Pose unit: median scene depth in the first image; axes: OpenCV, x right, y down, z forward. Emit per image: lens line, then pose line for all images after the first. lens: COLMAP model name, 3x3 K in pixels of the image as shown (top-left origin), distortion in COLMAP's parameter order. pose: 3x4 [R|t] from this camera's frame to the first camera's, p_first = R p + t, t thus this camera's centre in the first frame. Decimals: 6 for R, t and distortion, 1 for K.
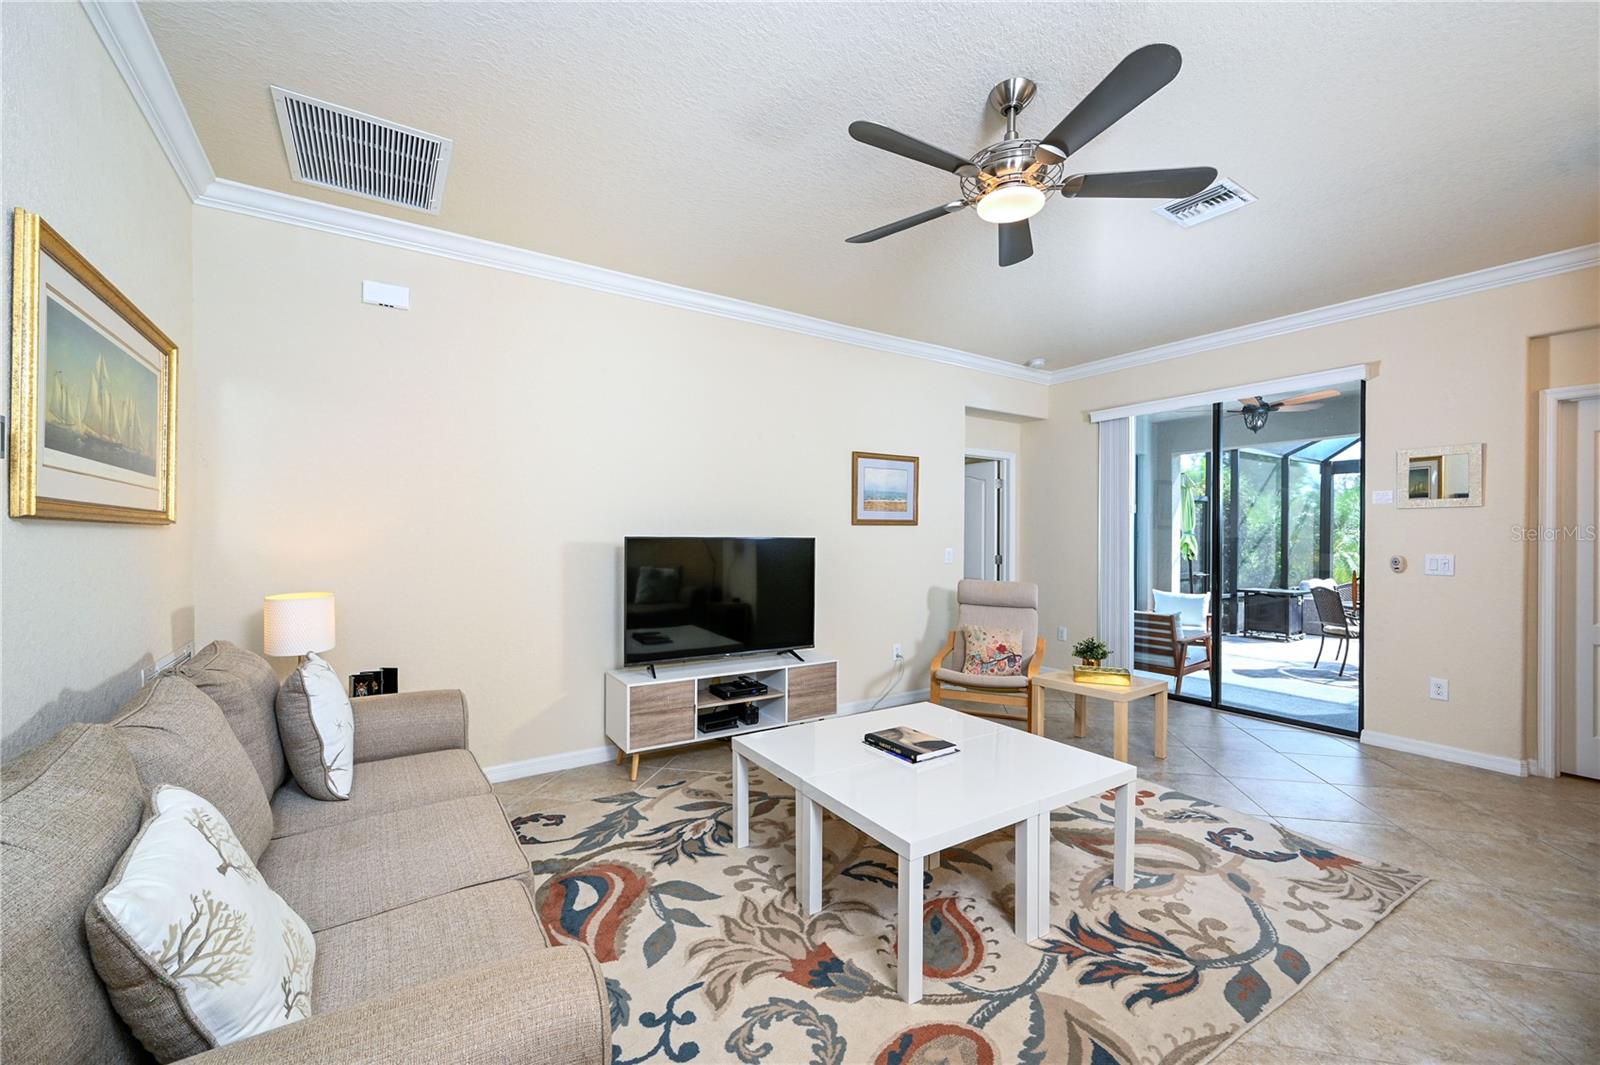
lens RADIAL K [[654.4, 0, 798.6], [0, 654.4, 538.6], [0, 0, 1]] dist [0.002420, 0.000280]
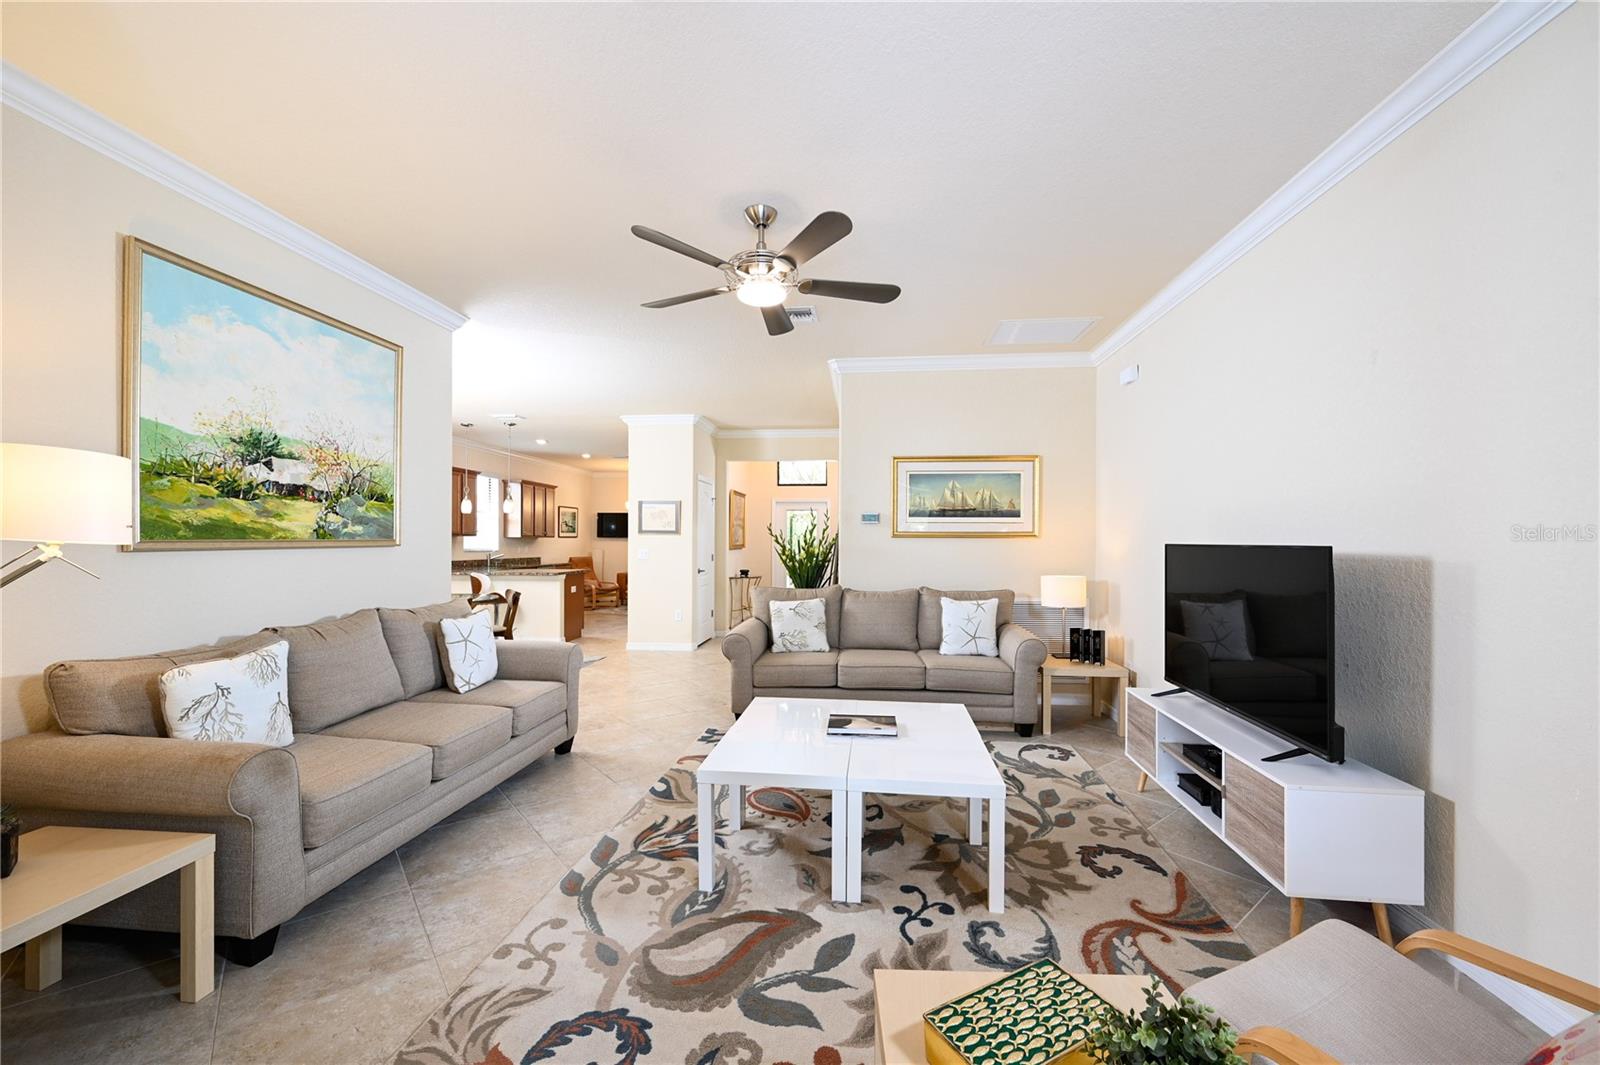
lens RADIAL K [[654.4, 0, 802.5], [0, 654.4, 535.9], [0, 0, 1]] dist [0.002420, 0.000280]
pose [[-0.646590, -0.011350, -0.762754, 1.263808], [-0.007041, 0.999936, -0.008911, -0.002533], [0.762806, -0.000391, -0.646628, 1.895697]]
